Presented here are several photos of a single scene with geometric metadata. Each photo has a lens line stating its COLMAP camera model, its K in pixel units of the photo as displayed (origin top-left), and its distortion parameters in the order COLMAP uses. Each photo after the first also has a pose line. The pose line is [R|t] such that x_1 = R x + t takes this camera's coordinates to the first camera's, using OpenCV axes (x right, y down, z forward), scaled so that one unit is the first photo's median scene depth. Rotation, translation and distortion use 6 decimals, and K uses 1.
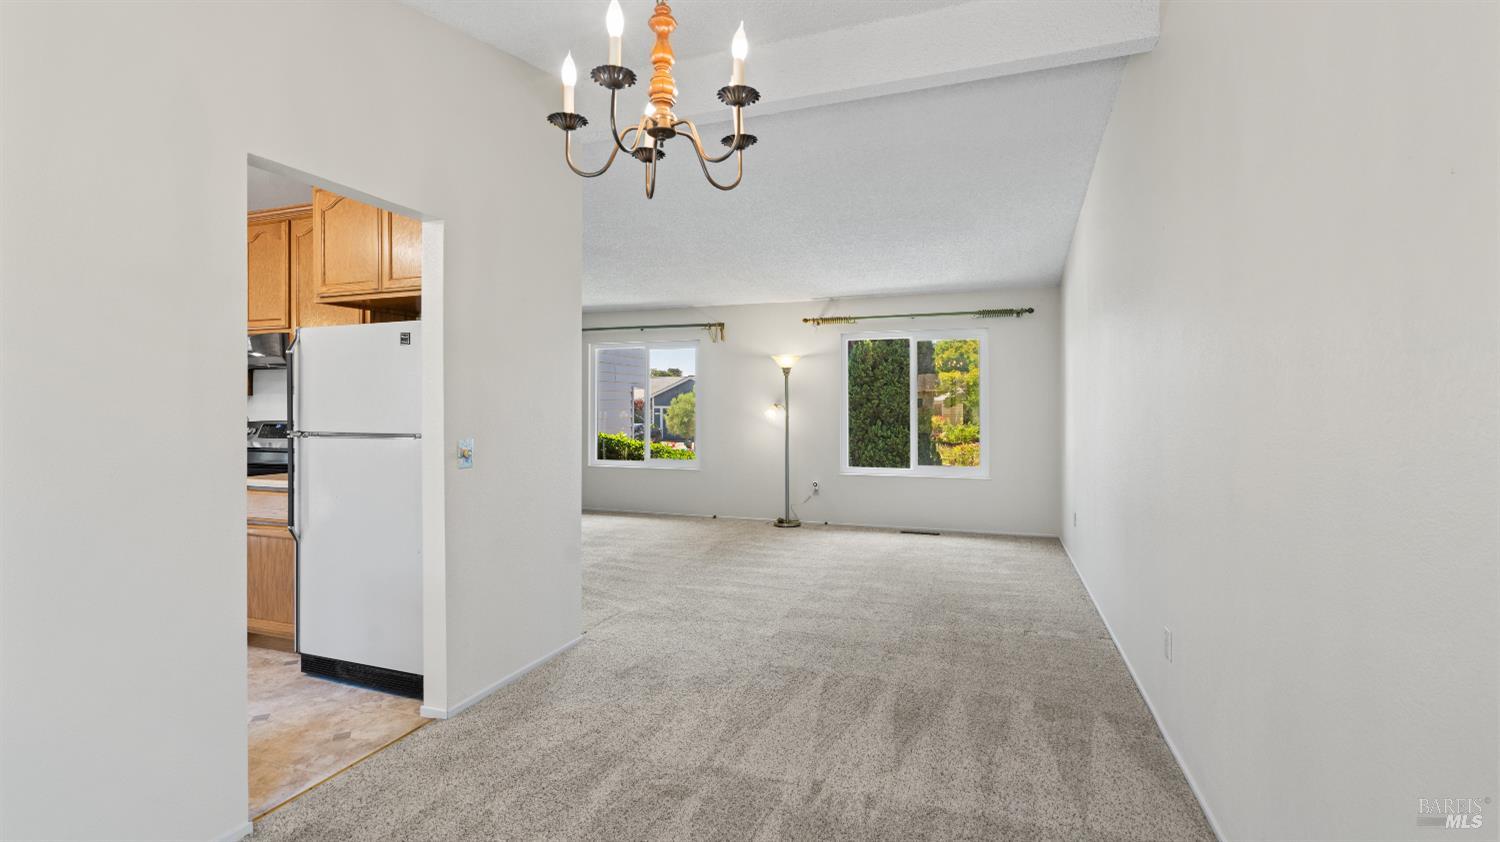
lens RADIAL K [[676.8, 0, 750.3], [0, 676.8, 404.1], [0, 0, 1]] dist [-0.002498, 0.001479]
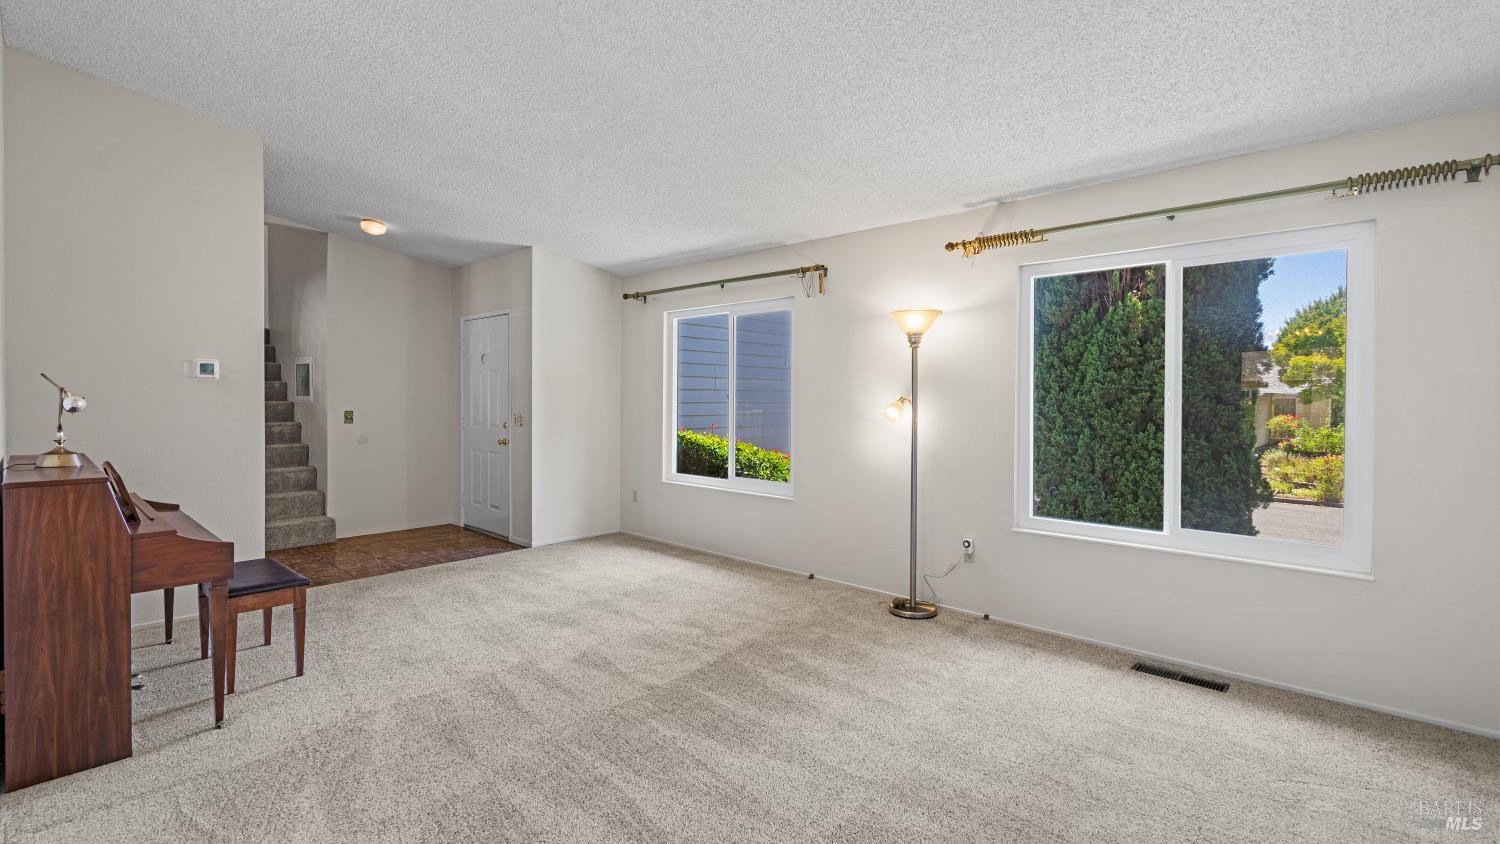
lens RADIAL K [[676.8, 0, 750.3], [0, 676.8, 405.1], [0, 0, 1]] dist [-0.002498, 0.001479]
pose [[0.917871, 0.010732, -0.396733, 0.144234], [-0.005751, 0.999889, 0.013741, -0.000695], [0.396837, -0.010331, 0.917831, 0.405942]]
